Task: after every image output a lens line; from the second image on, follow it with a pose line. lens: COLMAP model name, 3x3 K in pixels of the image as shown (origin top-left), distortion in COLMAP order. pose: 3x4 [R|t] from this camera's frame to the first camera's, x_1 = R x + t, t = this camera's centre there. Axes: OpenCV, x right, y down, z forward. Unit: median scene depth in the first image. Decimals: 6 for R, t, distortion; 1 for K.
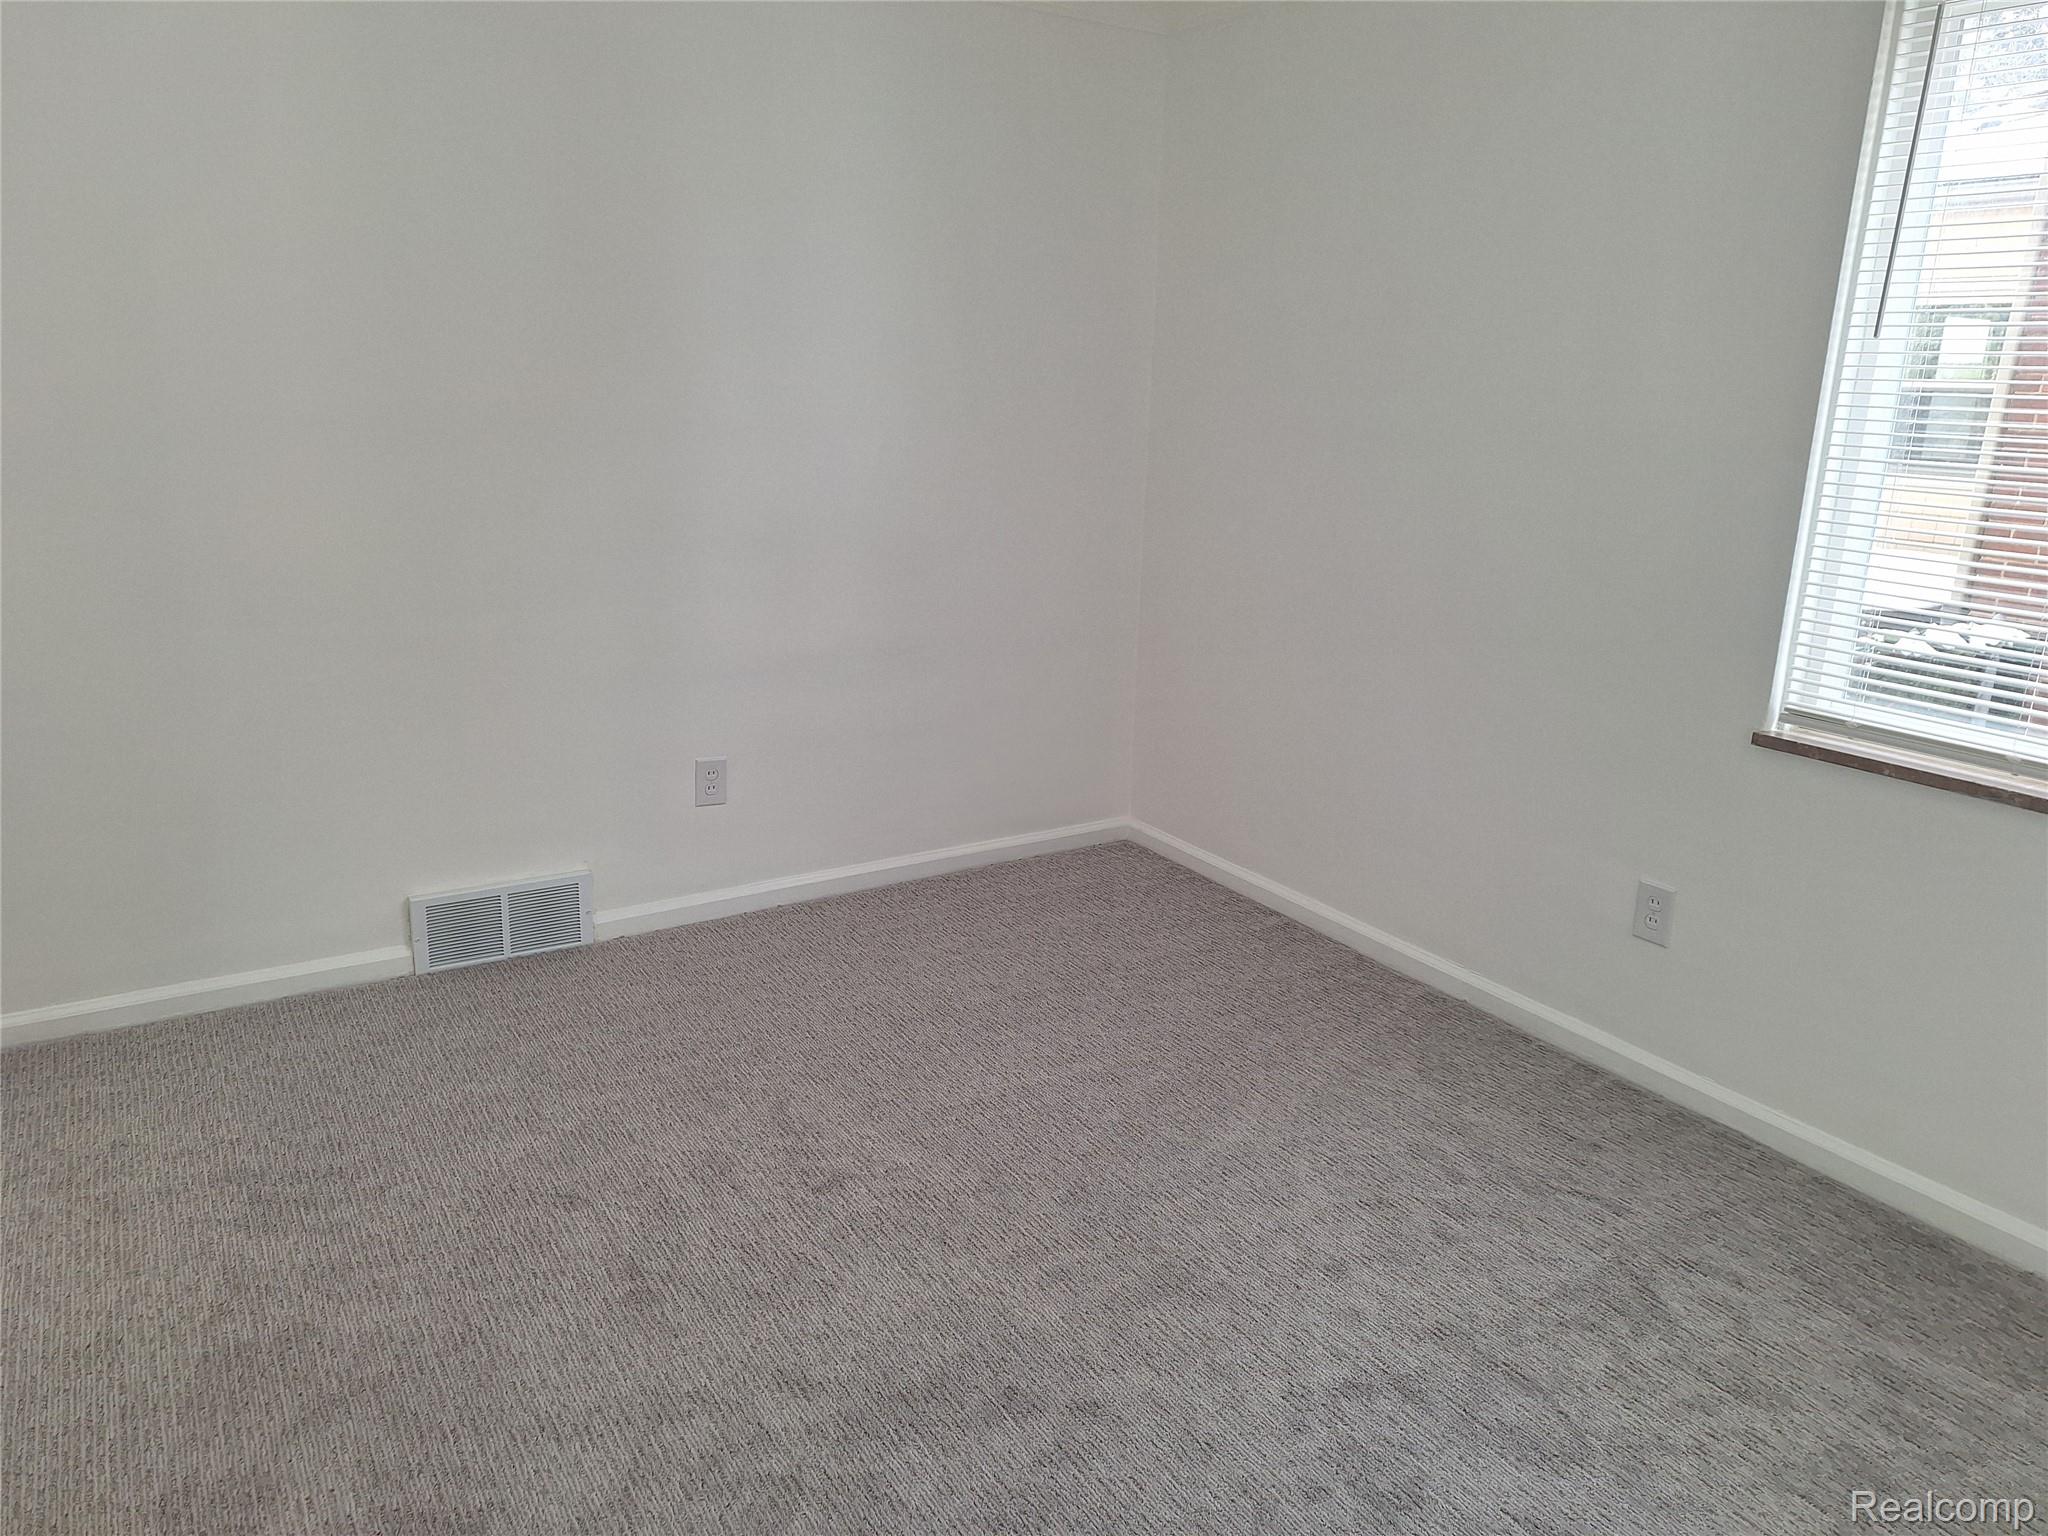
lens RADIAL K [[1402.4, 0, 1022.0], [0, 1402.4, 751.5], [0, 0, 1]] dist [0.112287, -0.149968]
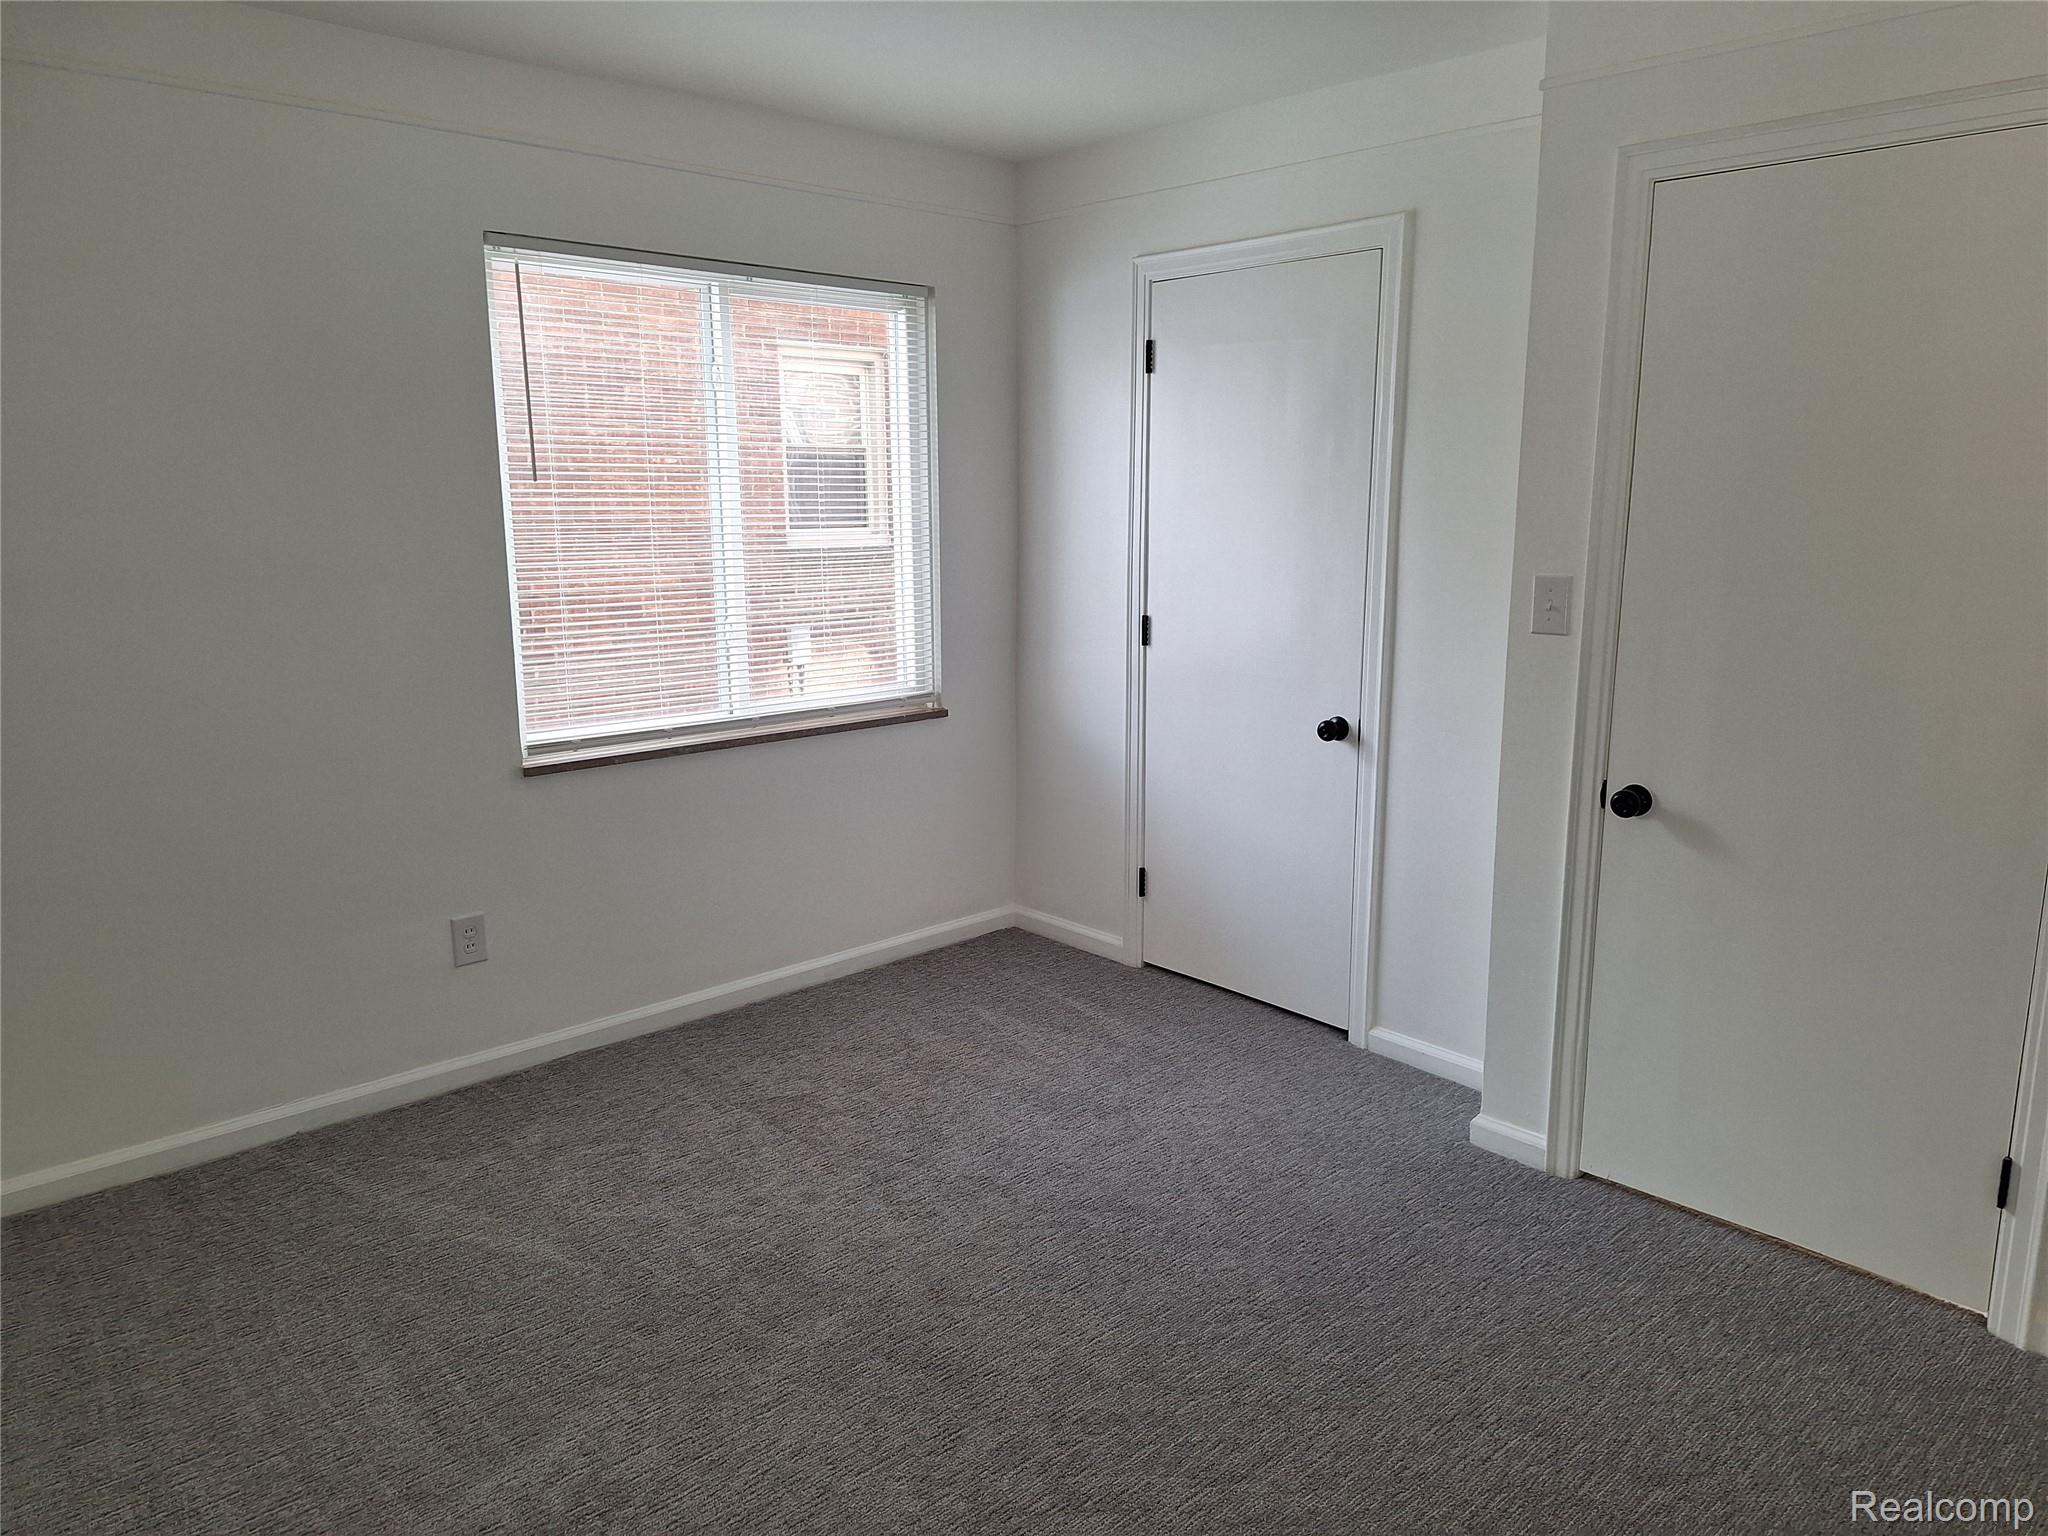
lens RADIAL K [[1402.4, 0, 1022.0], [0, 1402.4, 751.5], [0, 0, 1]] dist [0.112287, -0.149968]
pose [[-0.178550, -0.201726, 0.963030, -0.855929], [0.255911, 0.935552, 0.243417, -0.233355], [-0.950068, 0.289912, -0.115419, 0.705062]]
